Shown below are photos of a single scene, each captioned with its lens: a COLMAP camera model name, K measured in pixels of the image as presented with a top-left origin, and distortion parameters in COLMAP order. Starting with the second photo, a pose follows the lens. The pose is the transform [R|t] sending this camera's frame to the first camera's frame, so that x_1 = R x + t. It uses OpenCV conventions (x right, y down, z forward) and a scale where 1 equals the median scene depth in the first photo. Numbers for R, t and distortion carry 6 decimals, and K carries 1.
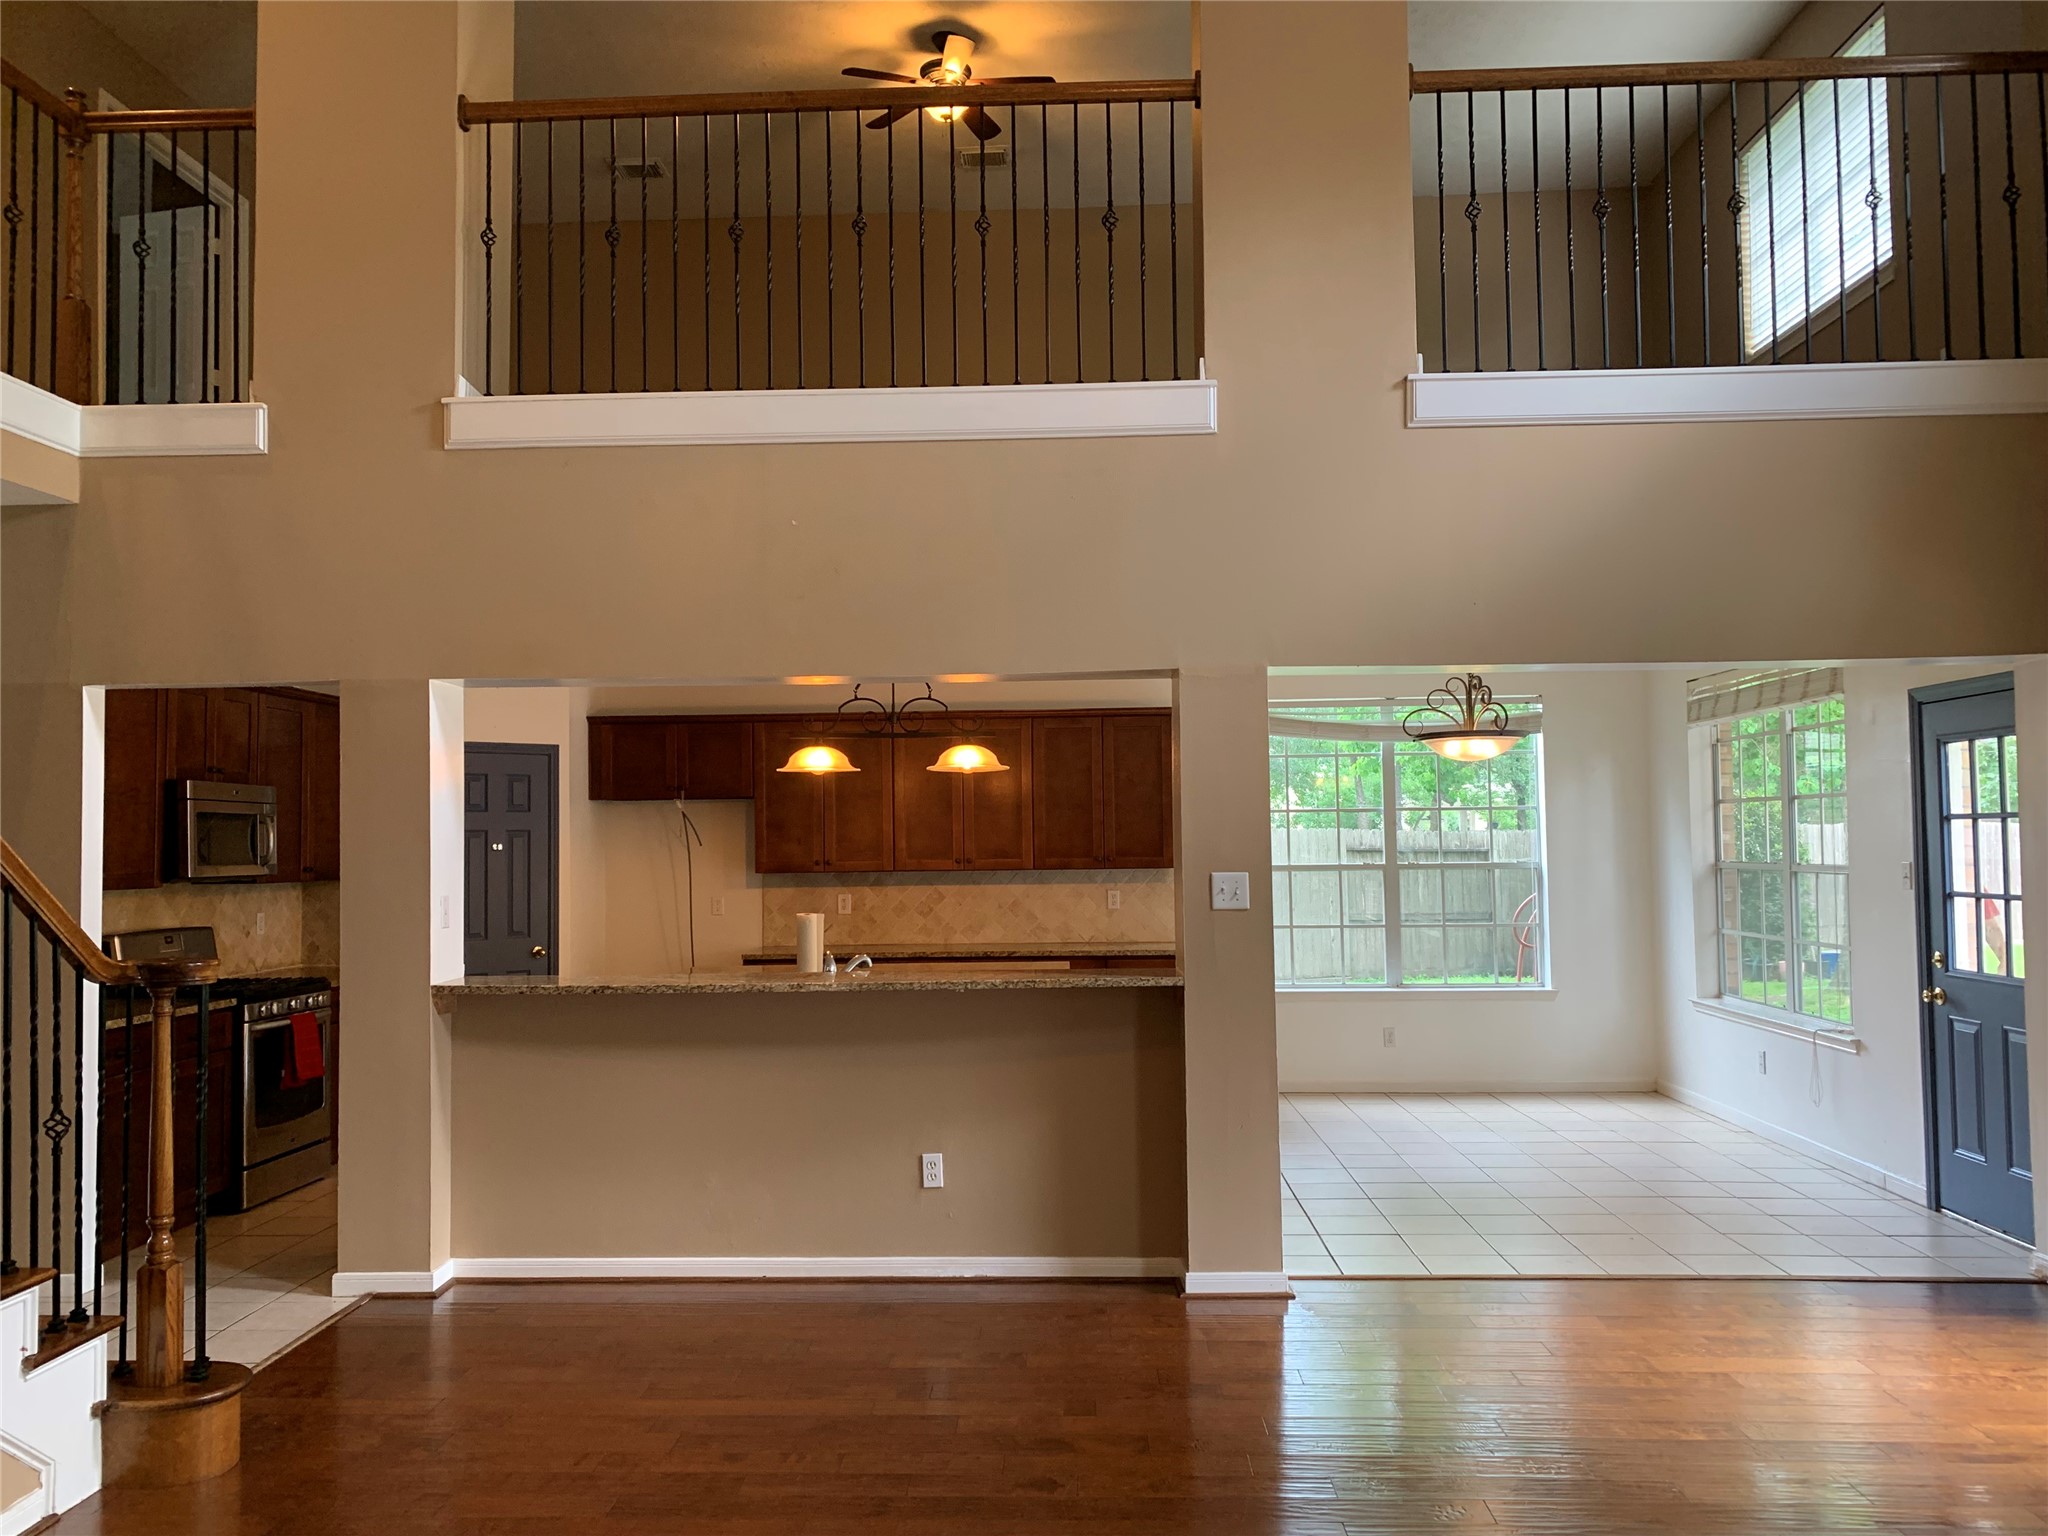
lens RADIAL K [[1573.6, 0, 995.1], [0, 1573.6, 762.5], [0, 0, 1]] dist [0.080796, -0.106621]
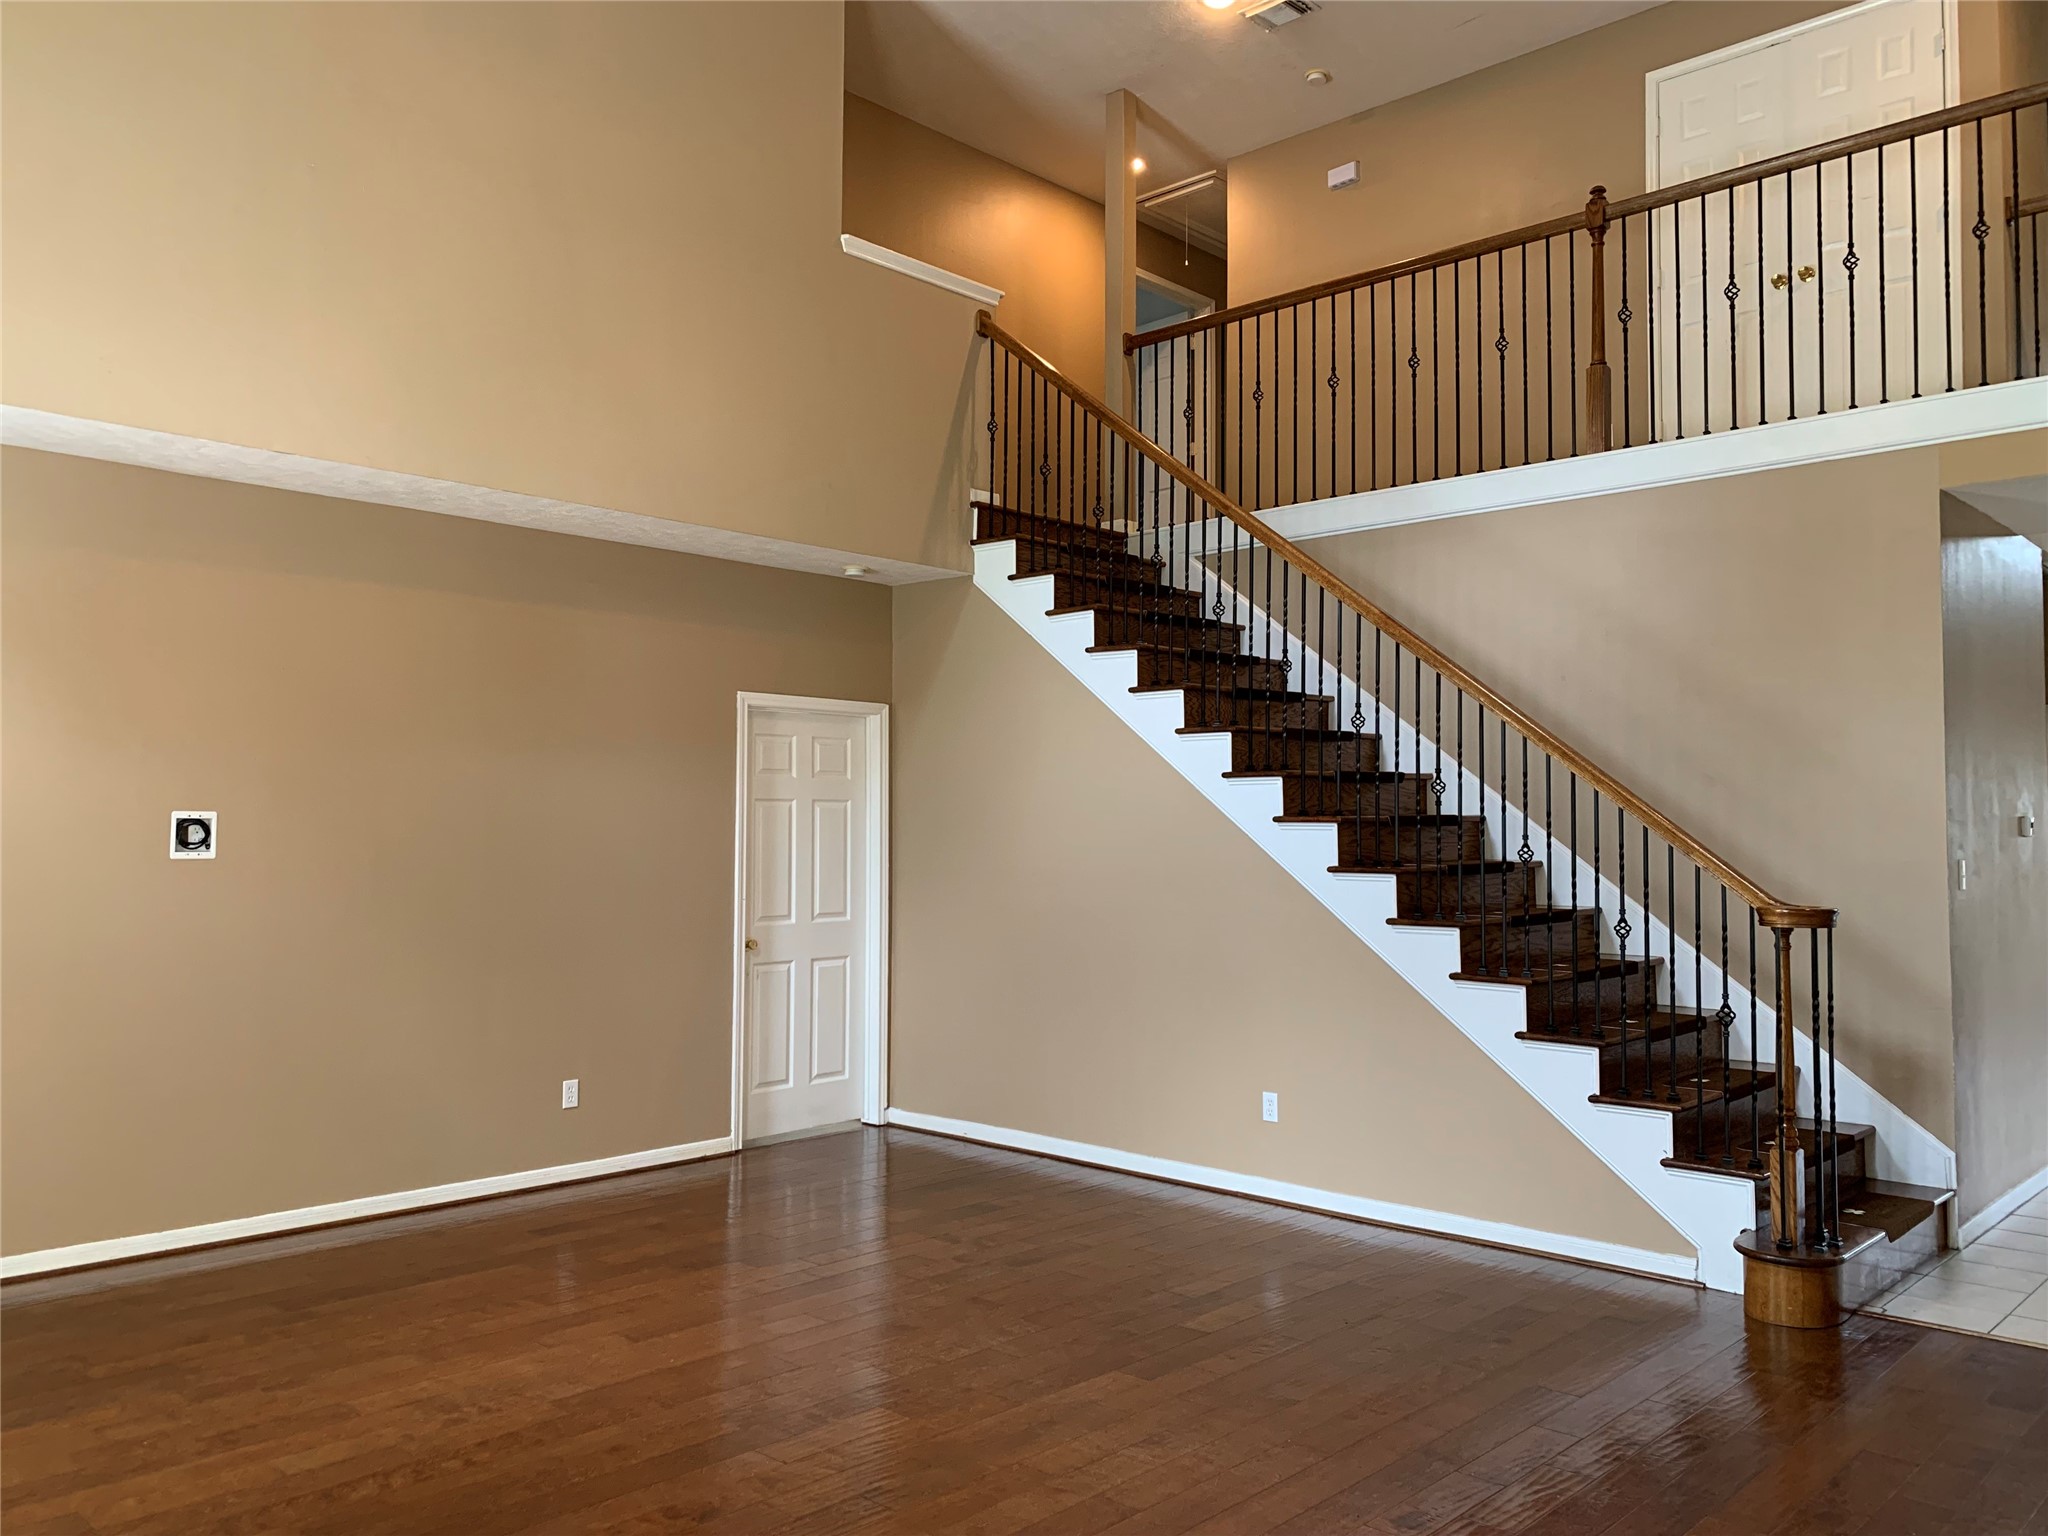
lens RADIAL K [[1586.5, 0, 1028.1], [0, 1586.5, 748.8], [0, 0, 1]] dist [0.003779, 0.000108]
pose [[-0.659413, -0.026090, -0.751328, 0.458079], [0.043278, 0.996423, -0.072584, 0.036332], [0.750534, -0.080379, -0.655925, 0.782819]]
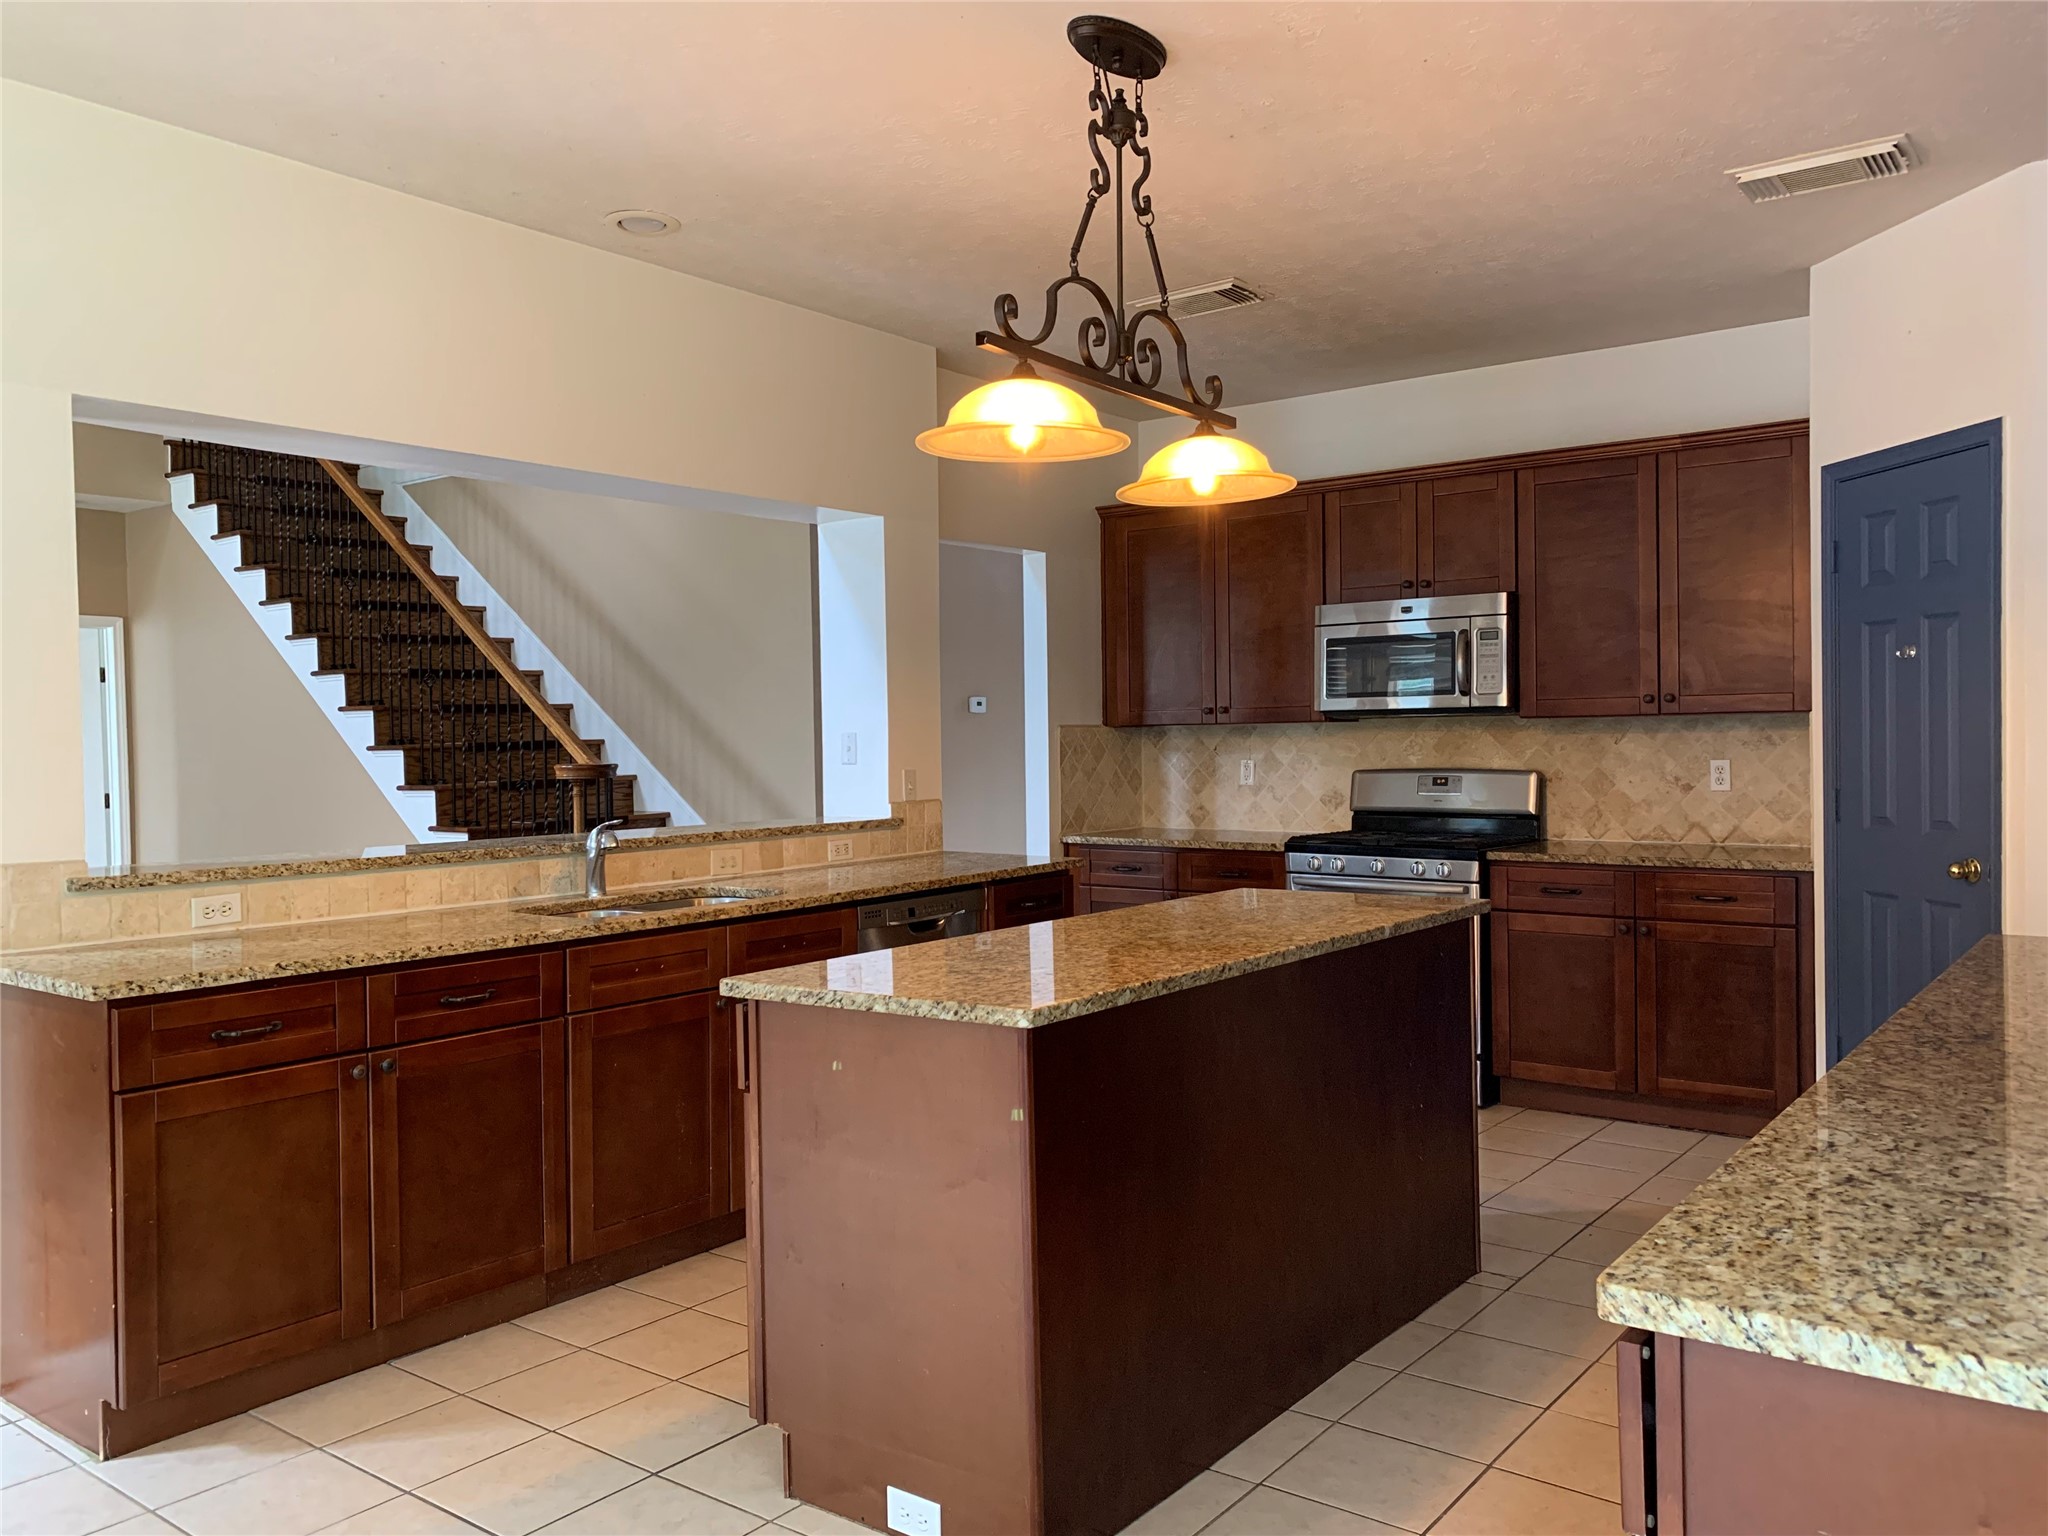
lens RADIAL K [[1568.4, 0, 1015.5], [0, 1568.4, 765.8], [0, 0, 1]] dist [0.059135, -0.081339]
pose [[-0.571474, 0.034060, -0.819913, 0.324441], [0.063548, 0.997975, -0.002836, 0.089691], [0.818156, -0.053725, -0.572481, 1.300038]]
